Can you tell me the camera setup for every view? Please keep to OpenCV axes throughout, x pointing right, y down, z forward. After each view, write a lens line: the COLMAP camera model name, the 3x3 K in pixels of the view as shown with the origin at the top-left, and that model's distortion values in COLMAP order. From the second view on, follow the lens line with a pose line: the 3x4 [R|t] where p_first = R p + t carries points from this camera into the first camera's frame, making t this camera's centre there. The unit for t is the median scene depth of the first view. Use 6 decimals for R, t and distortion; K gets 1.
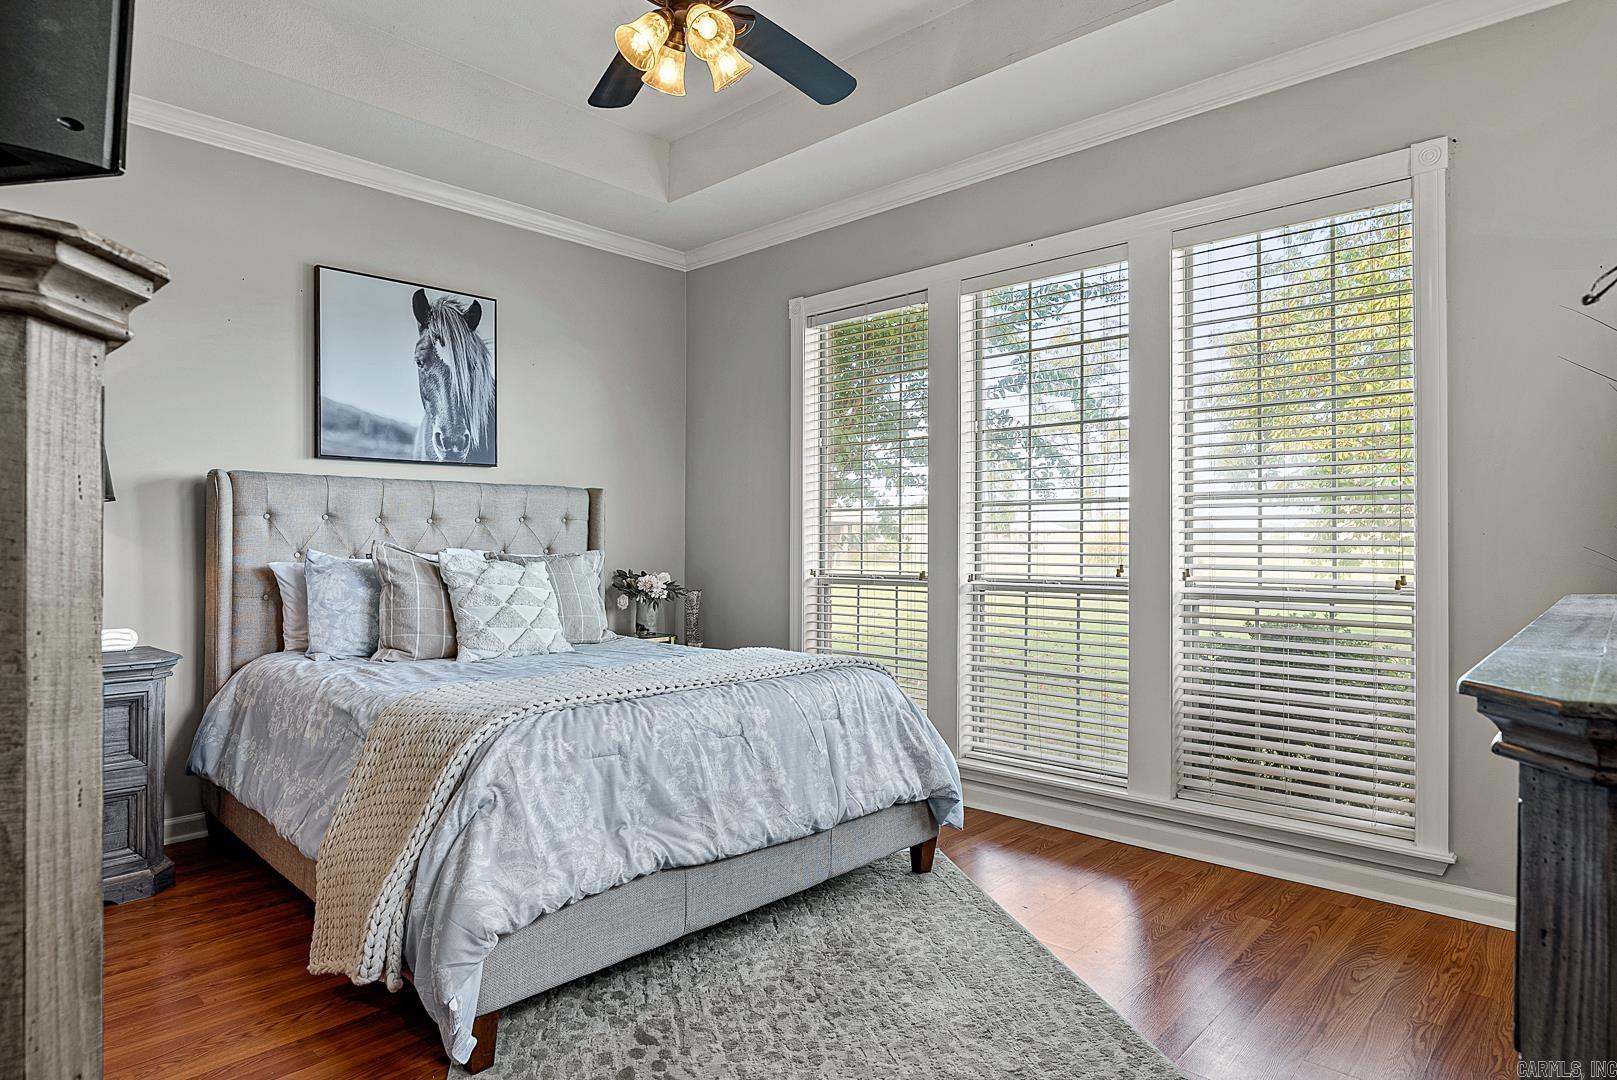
lens RADIAL K [[913.8, 0, 812.2], [0, 913.8, 534.1], [0, 0, 1]] dist [-0.007529, -0.000027]
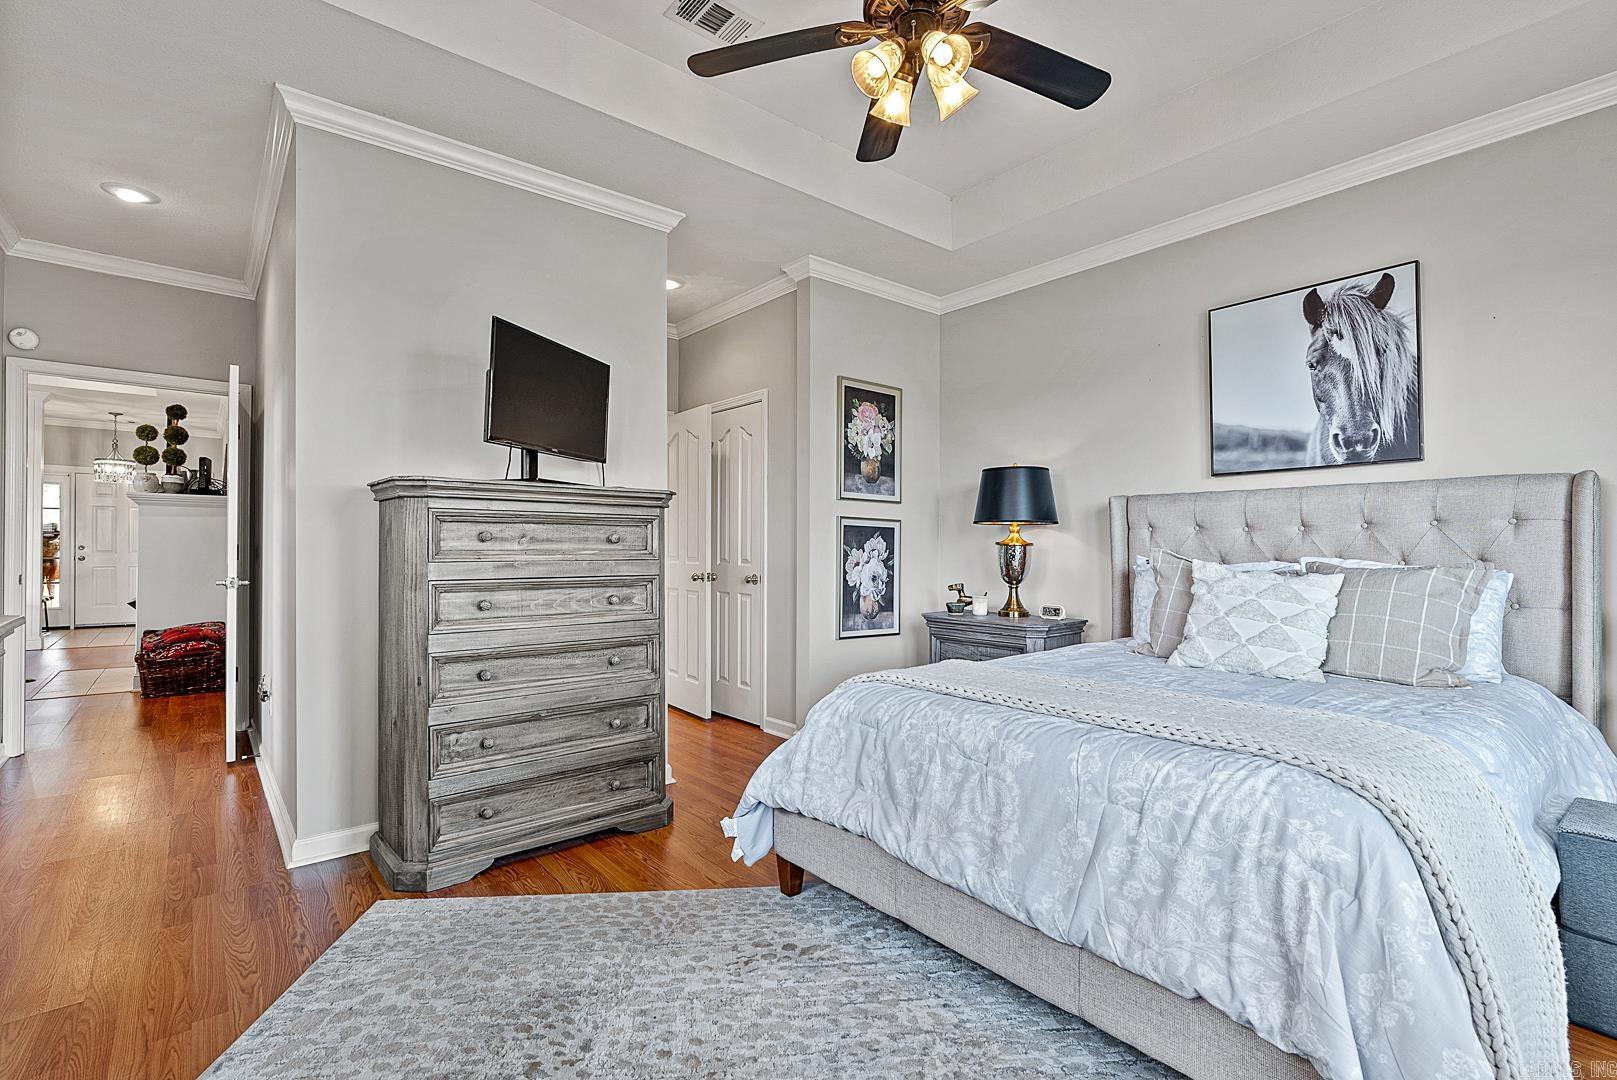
lens RADIAL K [[739.5, 0, 817.8], [0, 739.5, 544.4], [0, 0, 1]] dist [-0.012887, 0.003904]
pose [[-0.113539, -0.003924, -0.993526, 0.404073], [0.004657, 0.999979, -0.004482, 0.003659], [0.993523, -0.005136, -0.113518, 0.560806]]
